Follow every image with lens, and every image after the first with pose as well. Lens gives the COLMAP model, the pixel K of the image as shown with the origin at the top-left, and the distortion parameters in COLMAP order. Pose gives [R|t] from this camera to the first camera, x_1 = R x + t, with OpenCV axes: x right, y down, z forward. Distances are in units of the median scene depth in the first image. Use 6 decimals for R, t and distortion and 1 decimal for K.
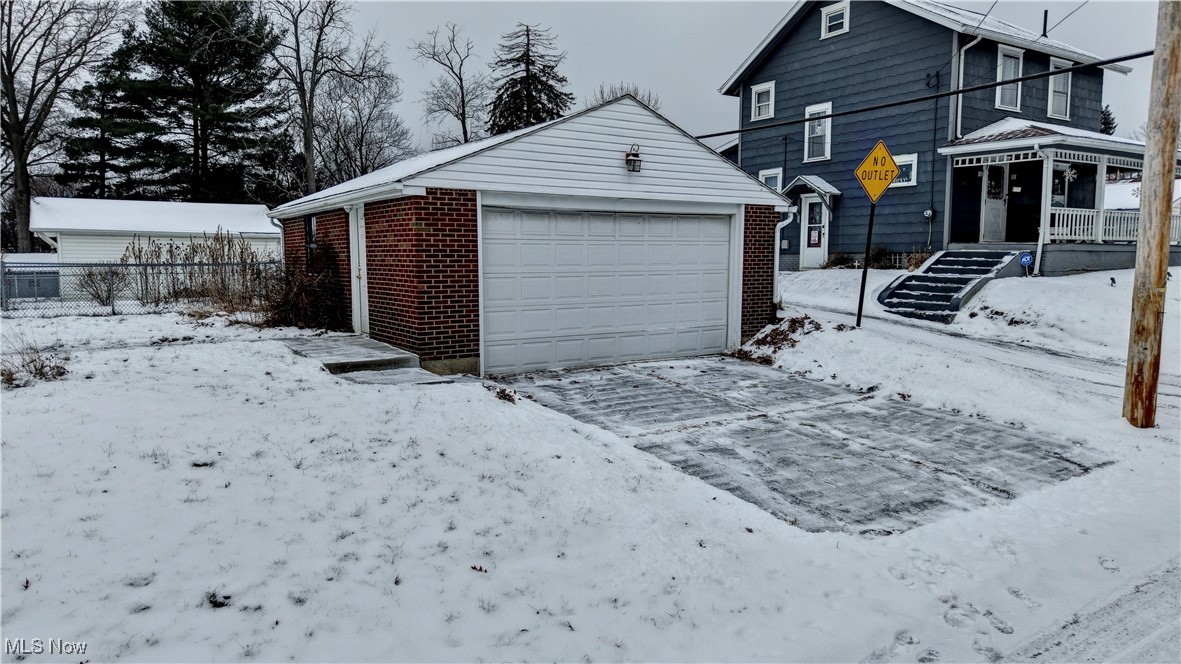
lens RADIAL K [[791.1, 0, 590.5], [0, 791.1, 332.0], [0, 0, 1]] dist [0.058887, -0.084451]
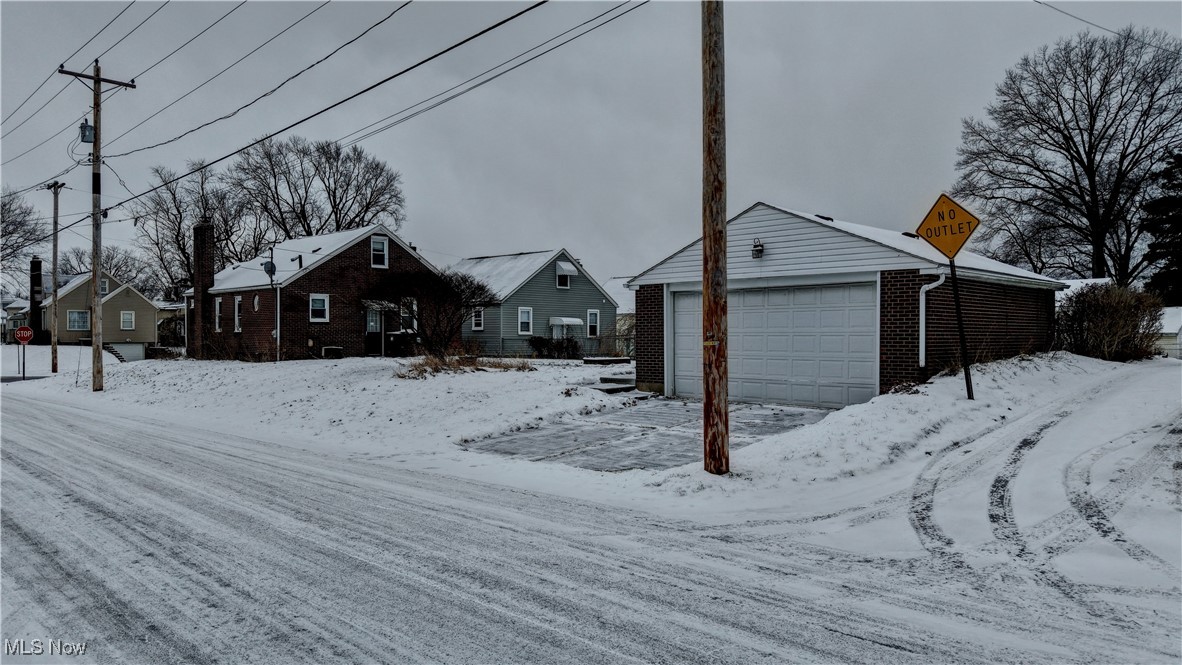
lens RADIAL K [[791.7, 0, 591.0], [0, 791.7, 332.5], [0, 0, 1]] dist [0.058887, -0.084451]
pose [[0.198730, -0.002639, -0.980051, 1.149781], [-0.093399, 0.995394, -0.021619, -0.019642], [0.975594, 0.095833, 0.197568, 0.415159]]
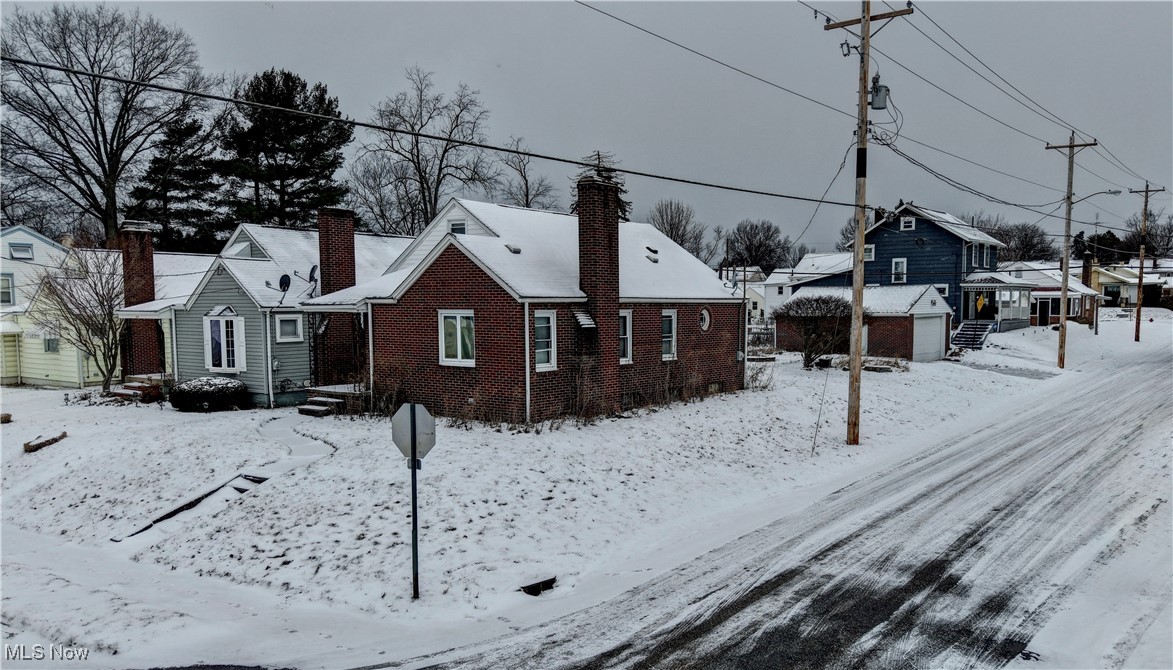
lens RADIAL K [[905.5, 0, 676.0], [0, 905.5, 383.1], [0, 0, 1]] dist [0.056634, -0.086181]
pose [[0.926136, -0.036749, 0.375395, -2.189259], [0.038831, 0.999244, 0.002020, 0.073366], [-0.375185, 0.012706, 0.926863, -1.978626]]
